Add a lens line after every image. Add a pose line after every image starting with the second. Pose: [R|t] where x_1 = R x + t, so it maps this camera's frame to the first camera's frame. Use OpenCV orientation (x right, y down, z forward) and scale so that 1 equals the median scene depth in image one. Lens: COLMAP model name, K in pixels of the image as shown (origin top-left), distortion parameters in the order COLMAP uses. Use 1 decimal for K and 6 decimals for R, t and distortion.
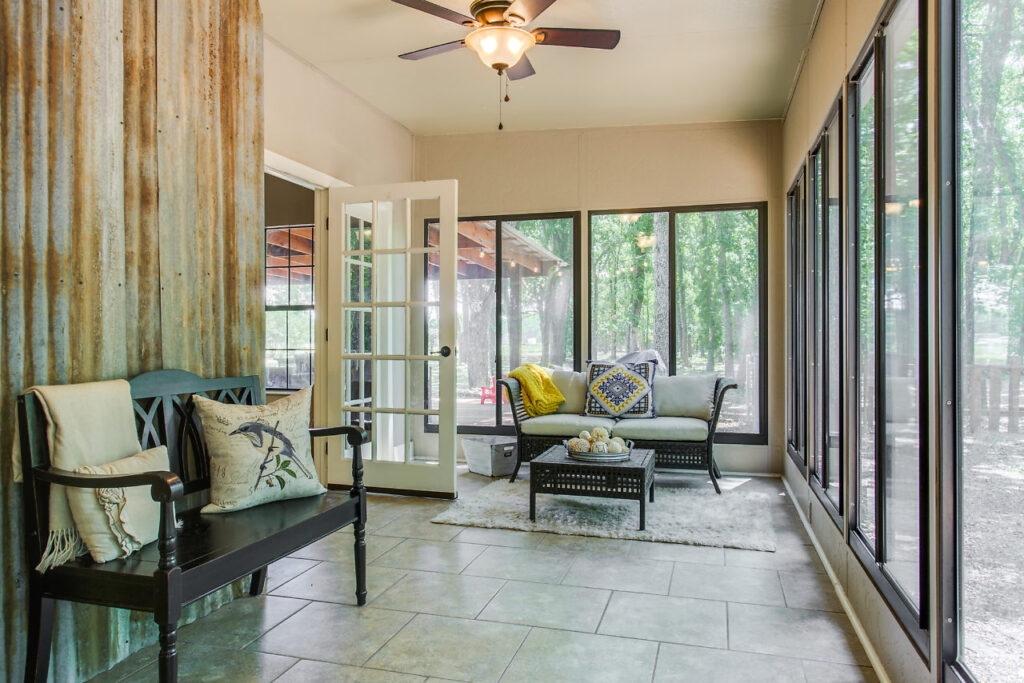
lens RADIAL K [[707.7, 0, 513.1], [0, 707.7, 340.1], [0, 0, 1]] dist [0.014188, 0.000567]
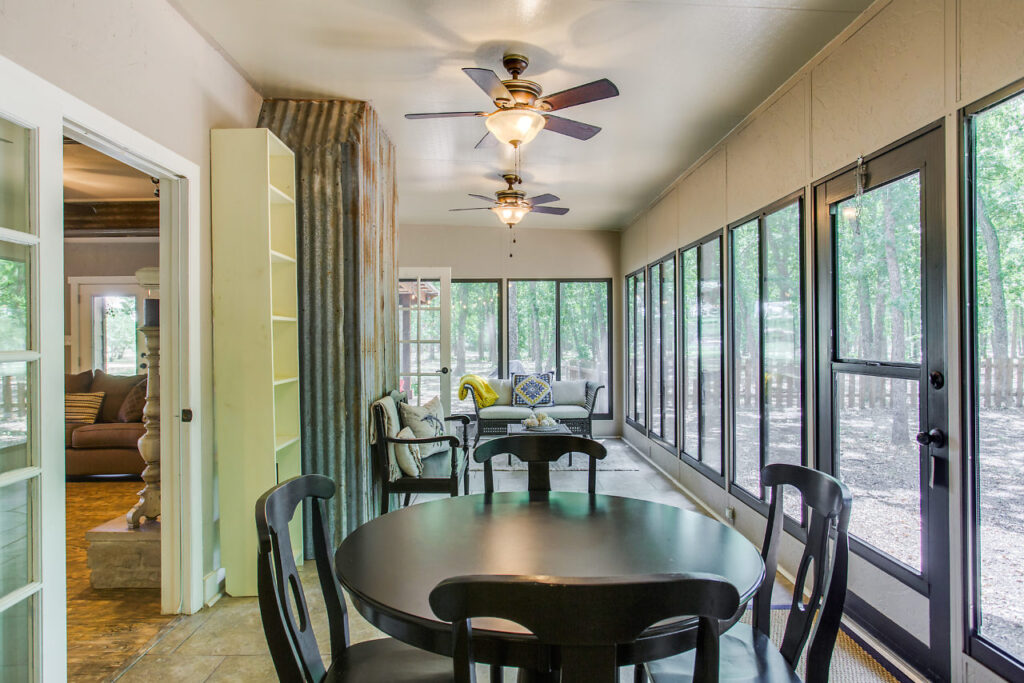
lens RADIAL K [[610.1, 0, 509.7], [0, 610.1, 339.2], [0, 0, 1]] dist [-0.001462, 0.001028]
pose [[0.960450, -0.002961, 0.278436, -0.305450], [0.003674, 0.999991, -0.002041, -0.047020], [-0.278427, 0.002983, 0.960453, -0.366175]]
